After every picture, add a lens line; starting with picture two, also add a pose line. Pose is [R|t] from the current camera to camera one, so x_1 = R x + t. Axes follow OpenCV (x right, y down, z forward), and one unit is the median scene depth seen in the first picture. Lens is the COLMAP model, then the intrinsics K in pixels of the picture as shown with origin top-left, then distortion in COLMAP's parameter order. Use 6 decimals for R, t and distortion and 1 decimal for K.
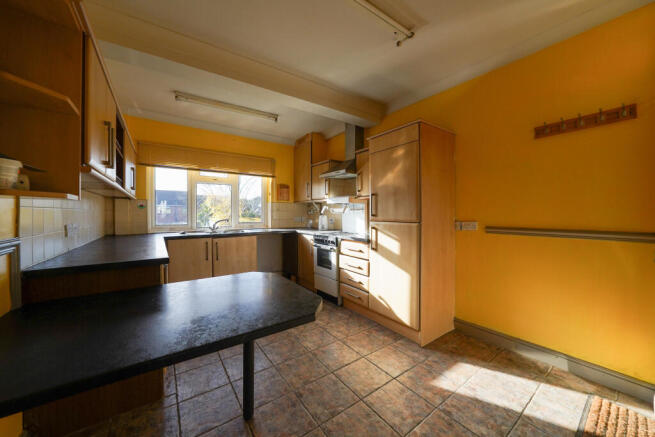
lens RADIAL K [[239.2, 0, 327.4], [0, 239.2, 215.4], [0, 0, 1]] dist [-0.001056, -0.000012]
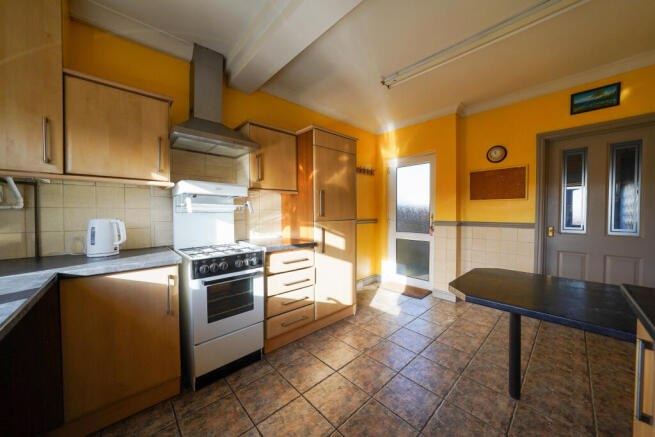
lens RADIAL K [[231.6, 0, 327.5], [0, 231.6, 218.5], [0, 0, 1]] dist [-0.000823, 0.000027]
pose [[-0.128556, -0.026268, 0.991354, -0.659412], [0.011502, 0.999542, 0.027977, -0.010583], [-0.991636, 0.014999, -0.128195, 1.039096]]
